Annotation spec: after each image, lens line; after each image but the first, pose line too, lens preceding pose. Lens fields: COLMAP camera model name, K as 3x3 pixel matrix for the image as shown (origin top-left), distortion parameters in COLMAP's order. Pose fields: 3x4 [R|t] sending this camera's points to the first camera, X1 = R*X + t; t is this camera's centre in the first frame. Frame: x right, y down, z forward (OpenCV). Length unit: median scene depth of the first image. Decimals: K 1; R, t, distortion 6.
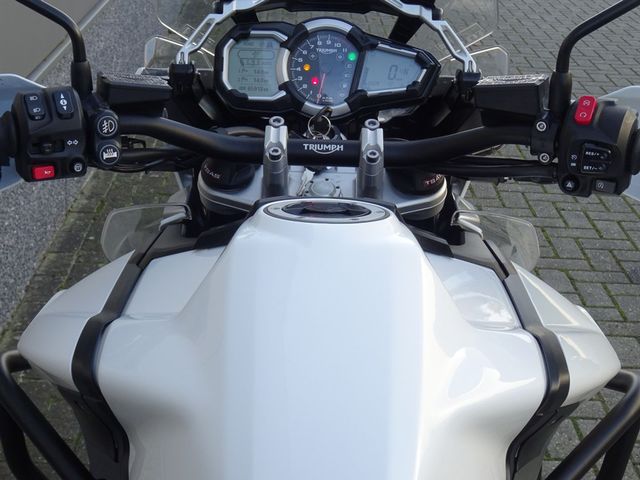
lens RADIAL K [[1189.9, 0, 320.1], [0, 1189.9, 240.0], [0, 0, 1]] dist [-0.314093, 0.000000]
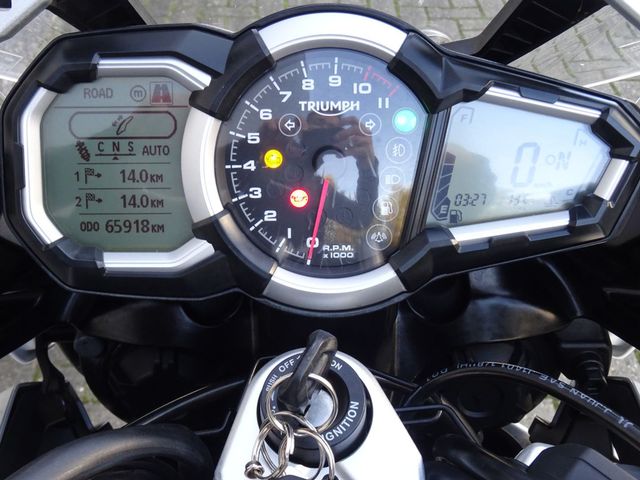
lens RADIAL K [[1021.1, 0, 321.3], [0, 1021.1, 240.0], [0, 0, 1]] dist [-0.112191, 0.000000]
pose [[0.999429, -0.029885, -0.015776, 0.006503], [0.032514, 0.977625, 0.207828, -0.184015], [0.009212, -0.208222, 0.978038, 0.708825]]
